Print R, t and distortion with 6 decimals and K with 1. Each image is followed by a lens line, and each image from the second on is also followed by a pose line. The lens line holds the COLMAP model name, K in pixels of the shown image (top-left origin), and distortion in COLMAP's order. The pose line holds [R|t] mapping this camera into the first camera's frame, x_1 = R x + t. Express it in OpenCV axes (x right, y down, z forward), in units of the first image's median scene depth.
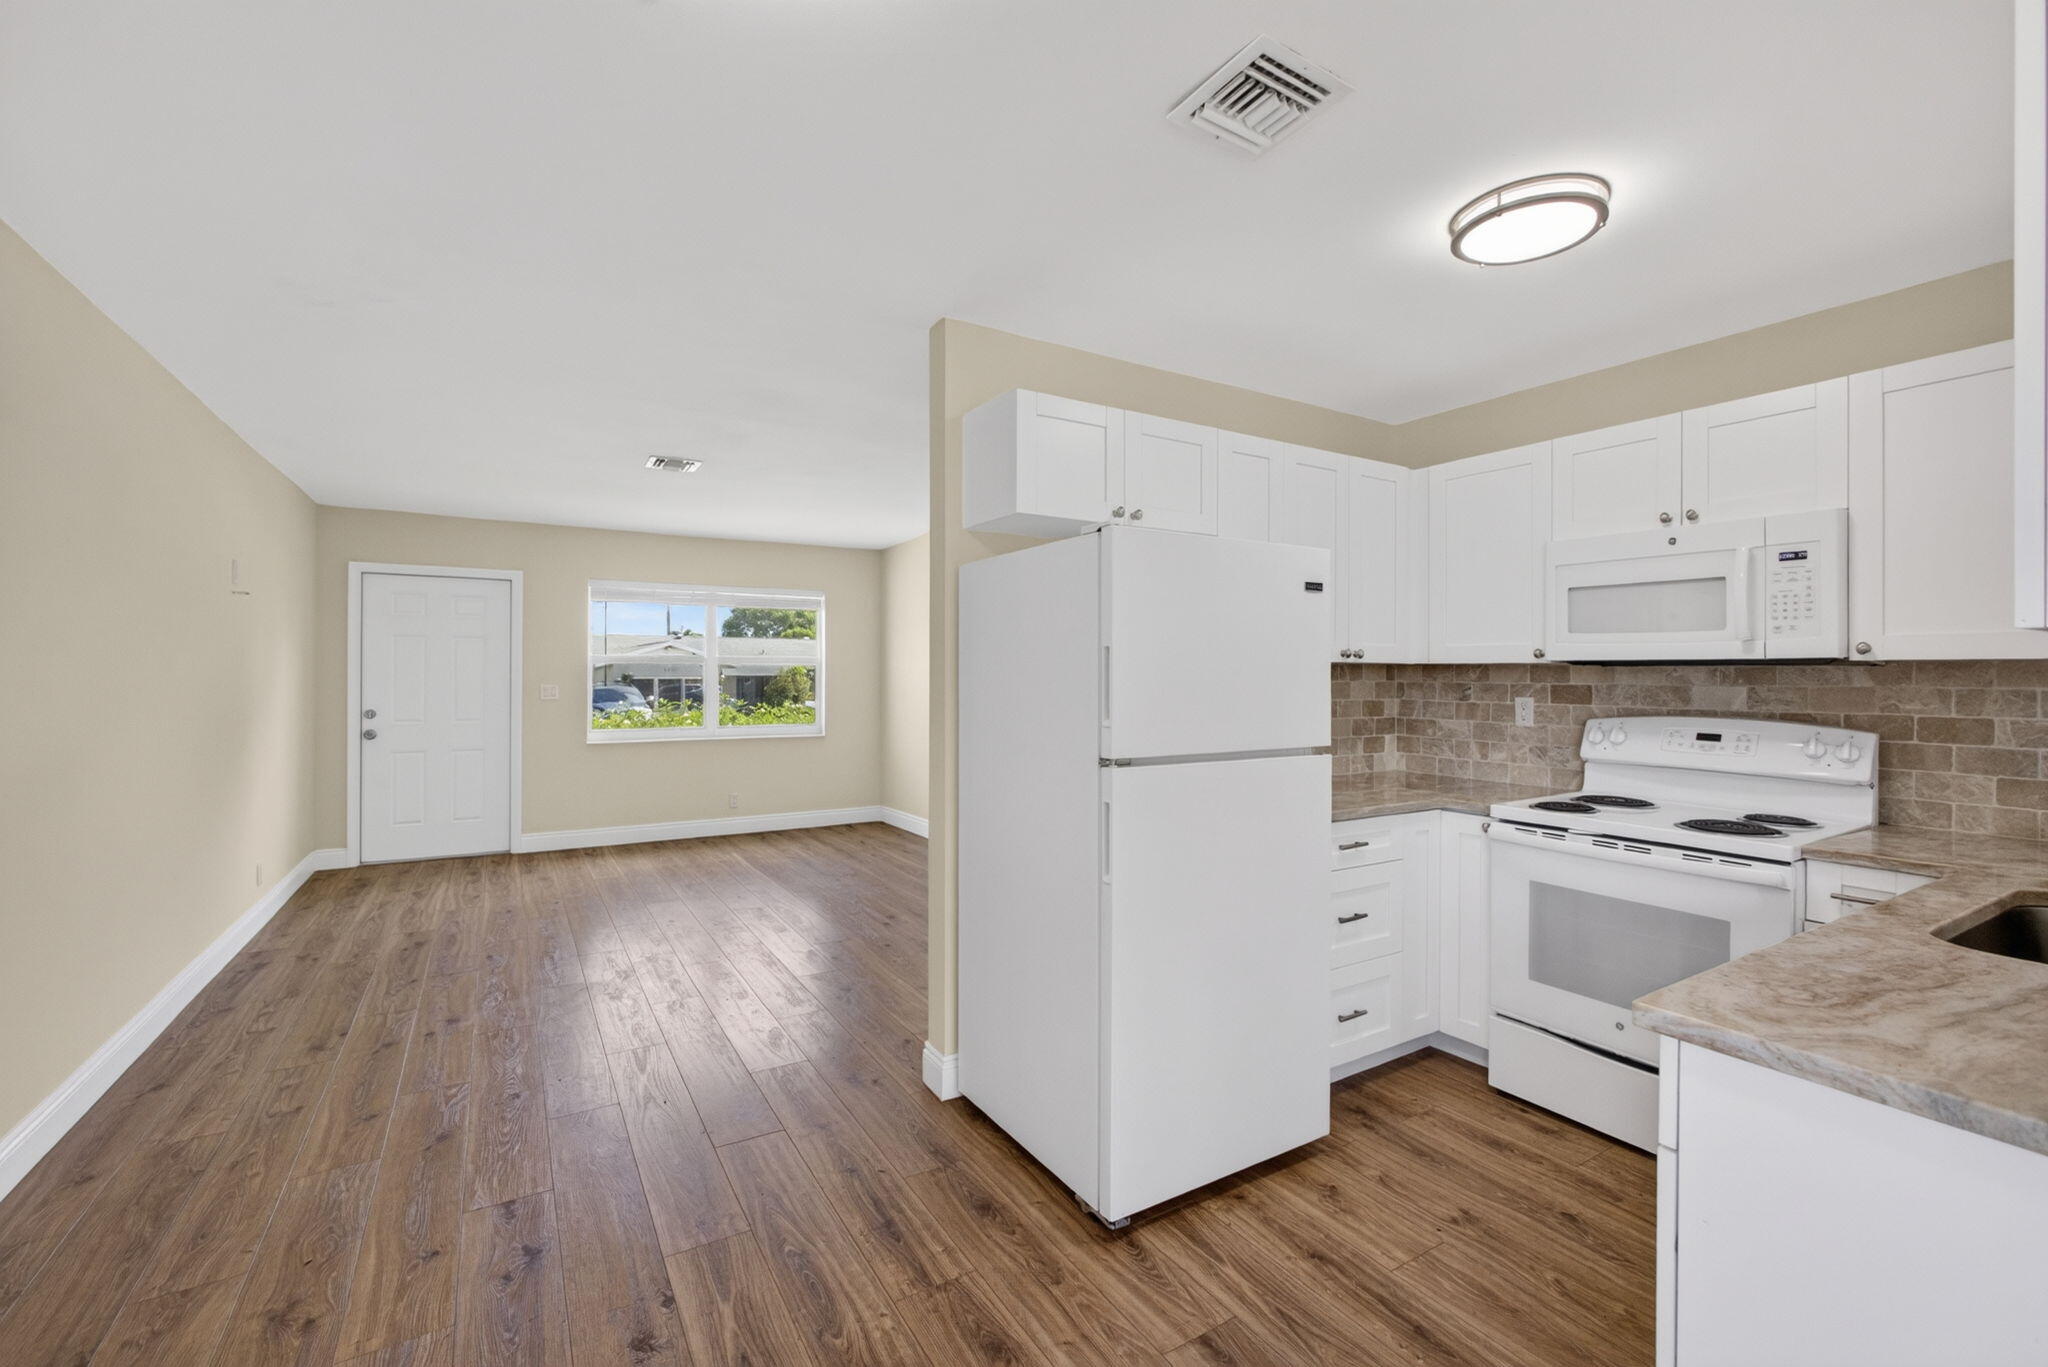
lens RADIAL K [[870.7, 0, 1034.8], [0, 870.7, 686.5], [0, 0, 1]] dist [-0.011908, 0.000123]
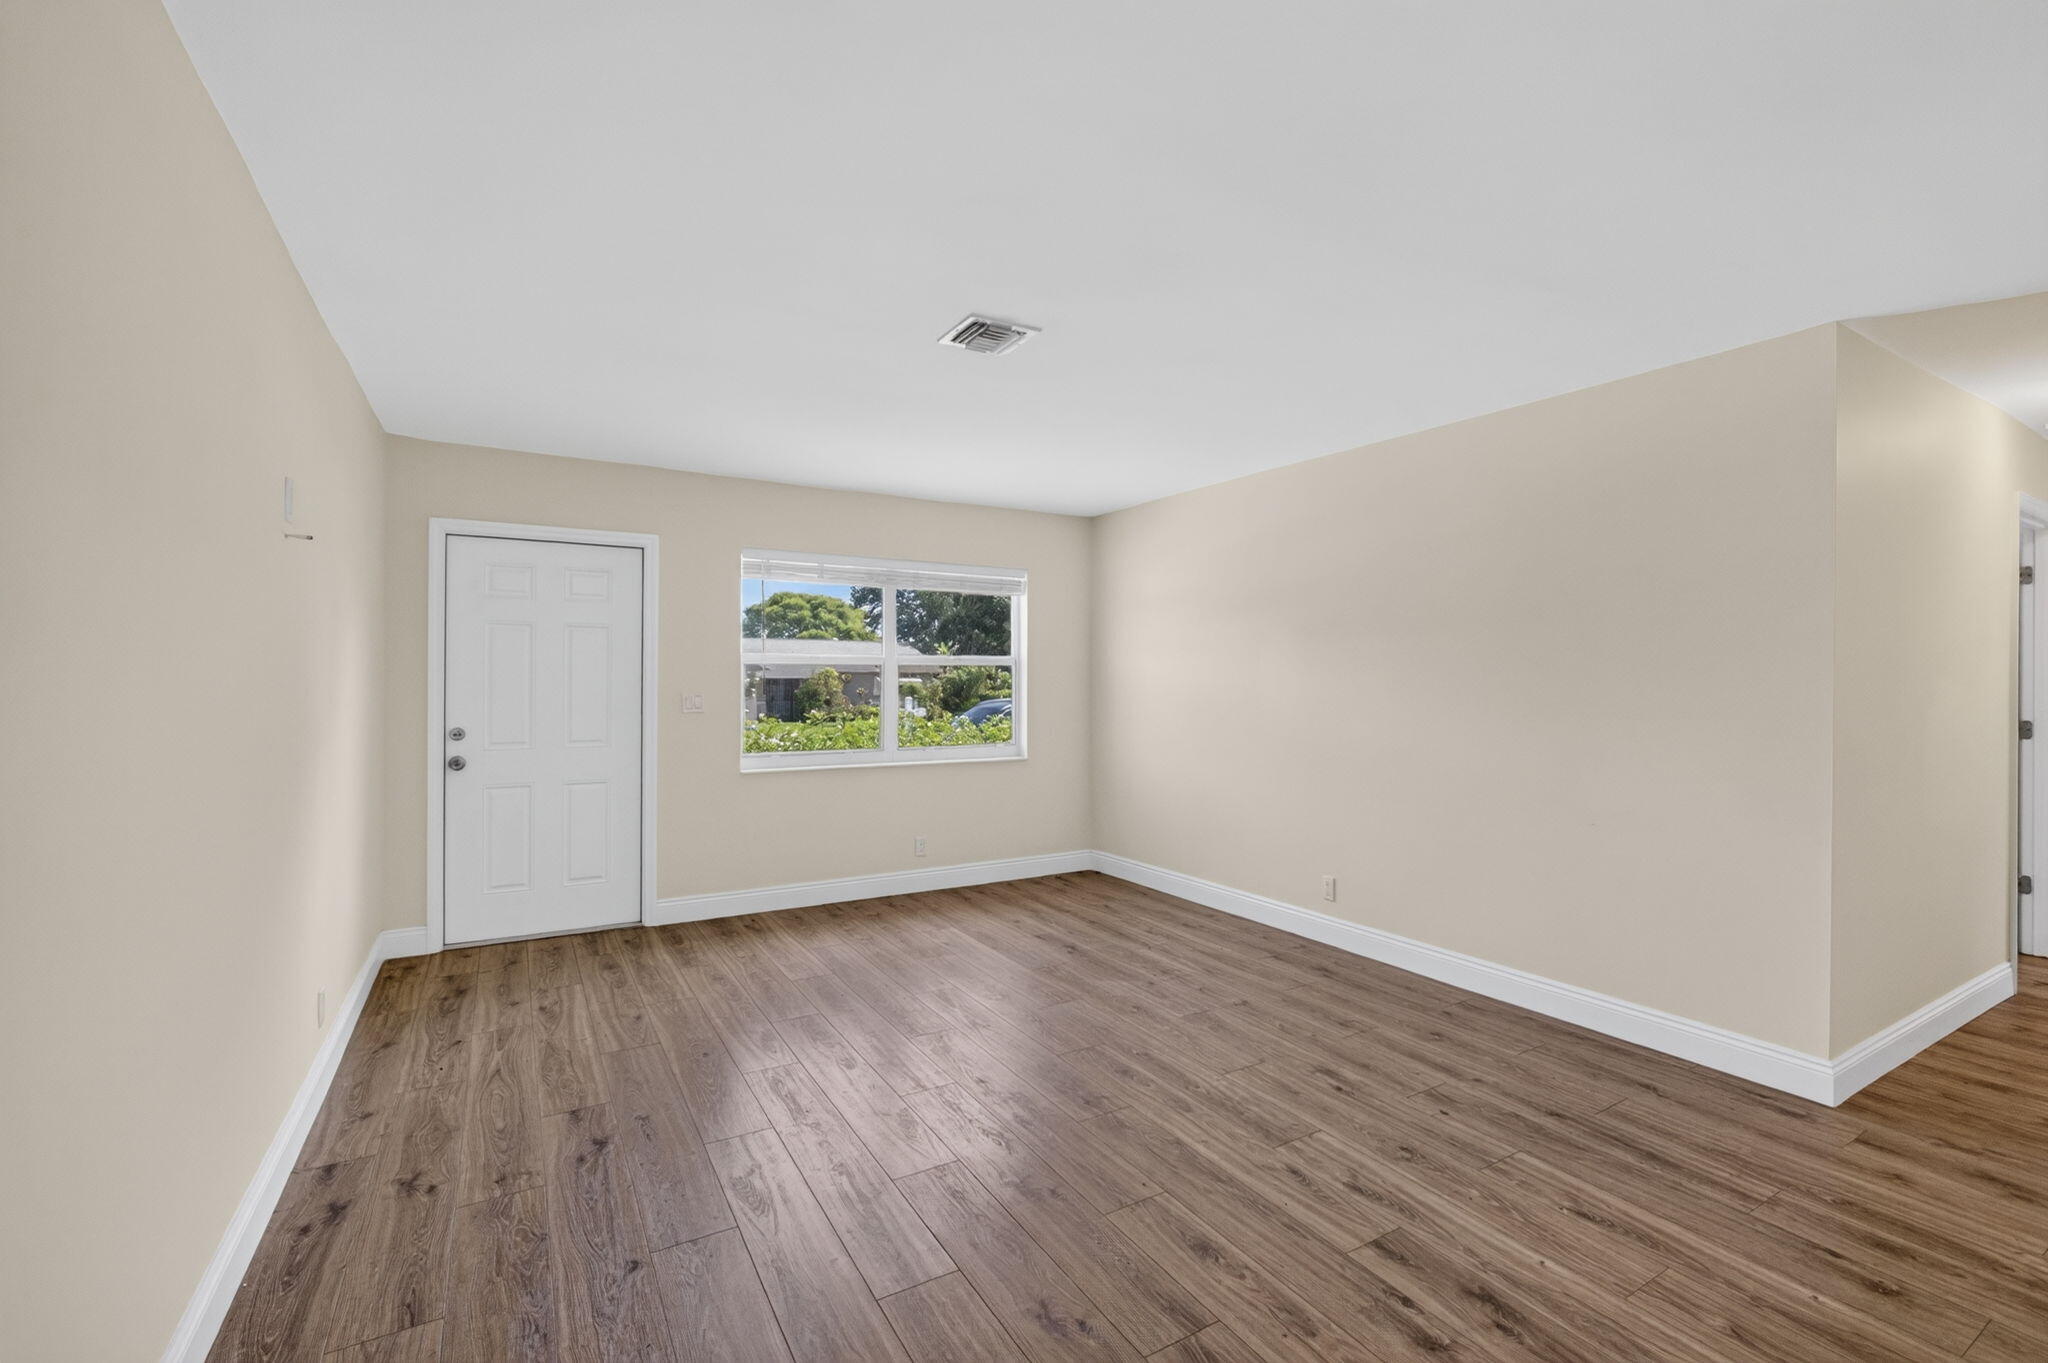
lens RADIAL K [[882.9, 0, 1020.0], [0, 882.9, 678.1], [0, 0, 1]] dist [-0.014848, 0.006378]
pose [[0.999684, -0.001244, -0.025118, -0.491995], [0.000941, 0.999927, -0.012074, -0.009883], [0.025131, 0.012047, 0.999612, 0.490884]]
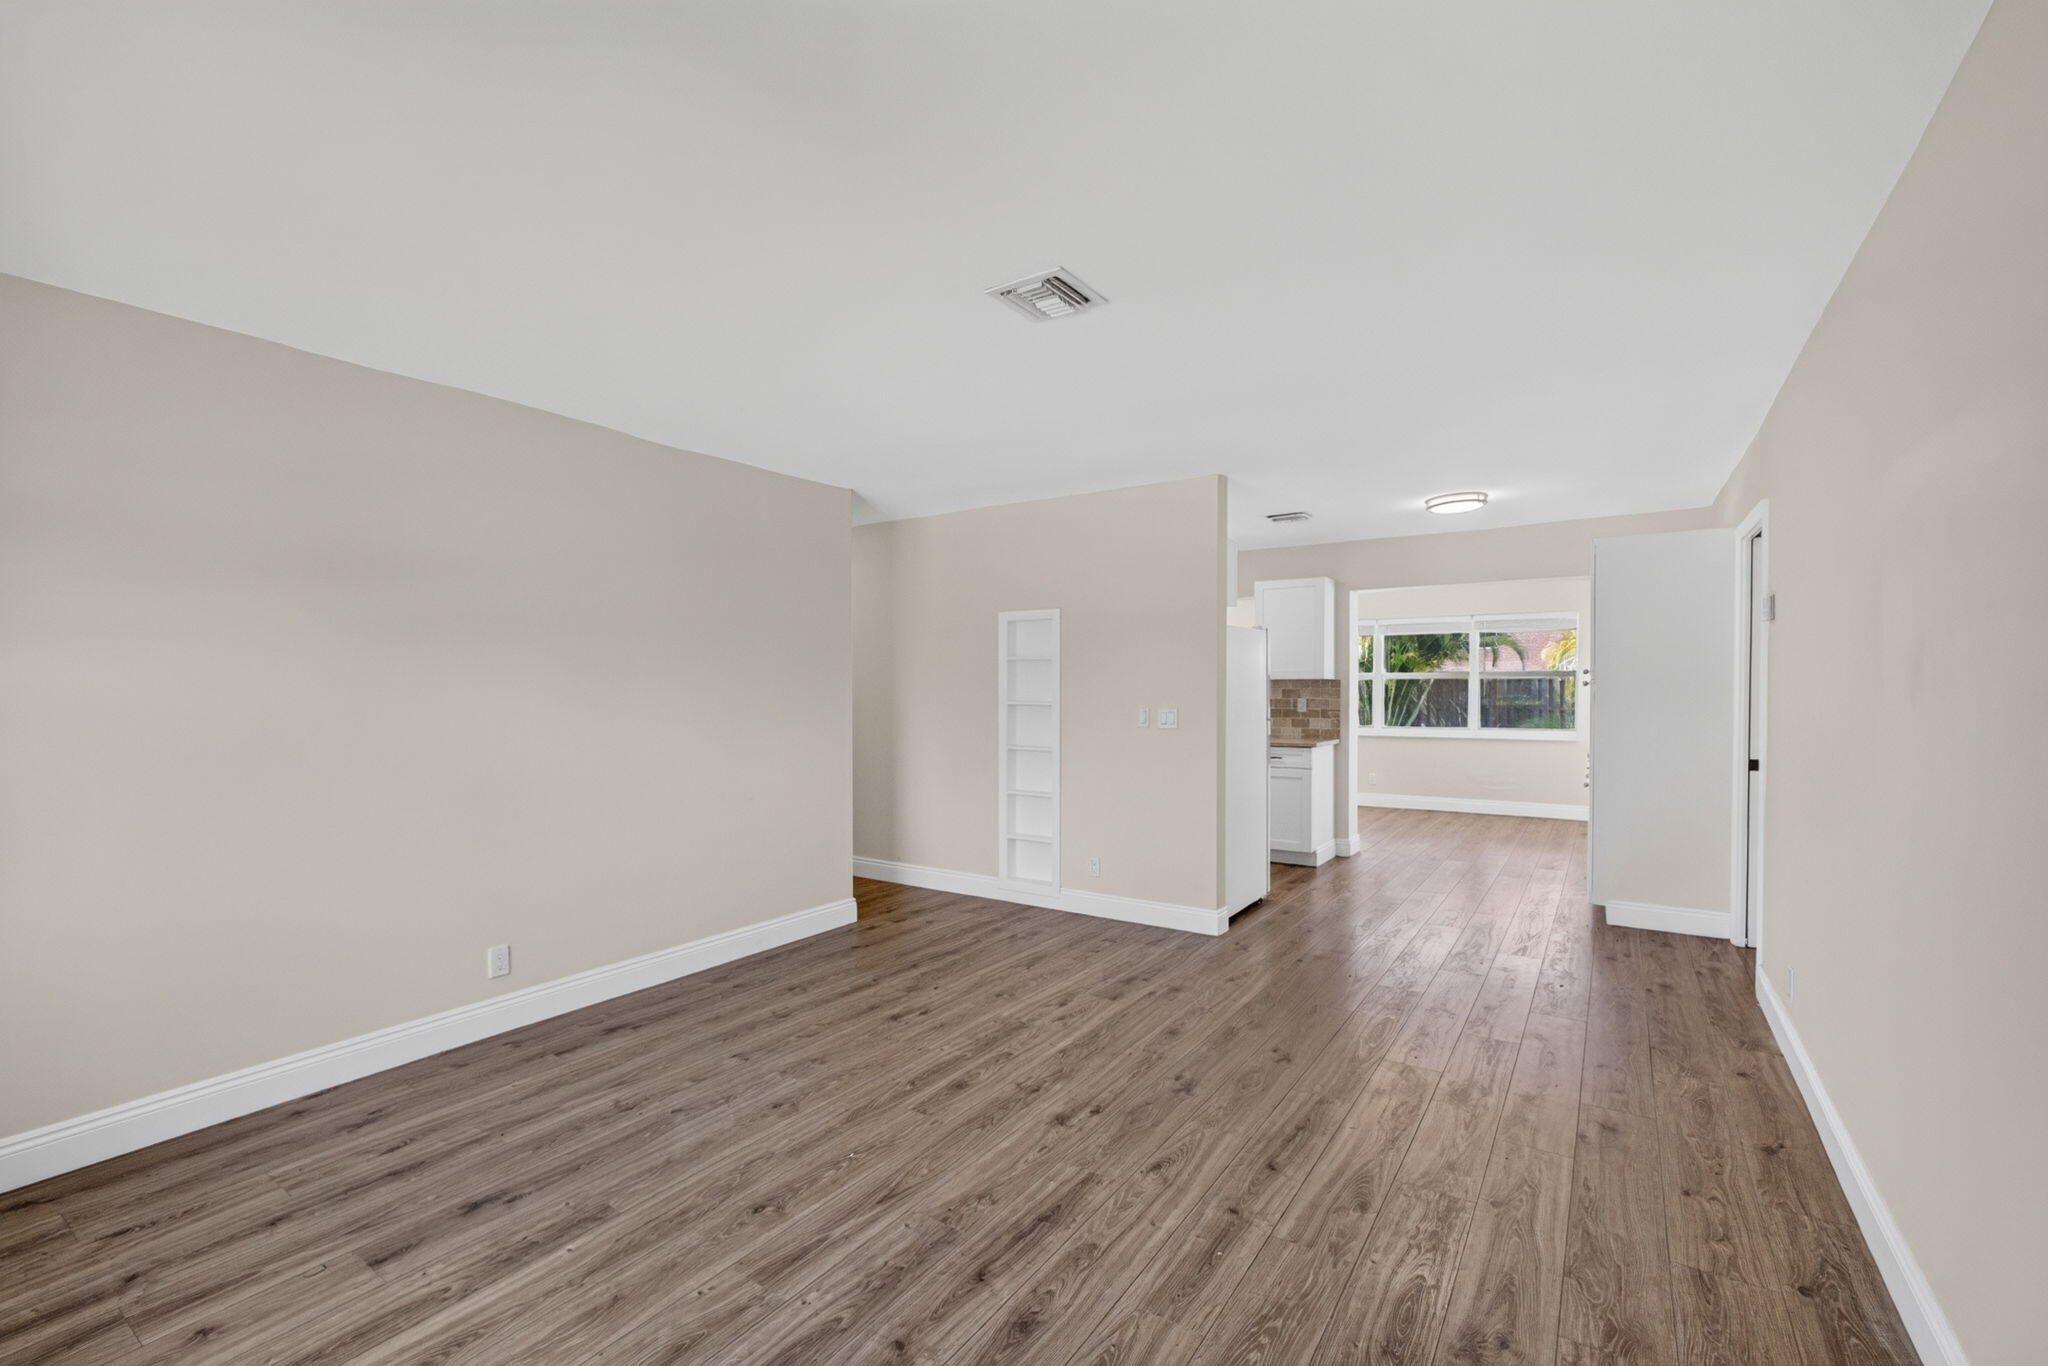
lens RADIAL K [[890.9, 0, 997.6], [0, 890.9, 703.6], [0, 0, 1]] dist [-0.011268, 0.000305]
pose [[-0.396489, -0.020889, 0.917802, -1.192124], [0.014635, 0.999470, 0.029070, -0.030533], [-0.917923, 0.024957, -0.395973, 1.625371]]
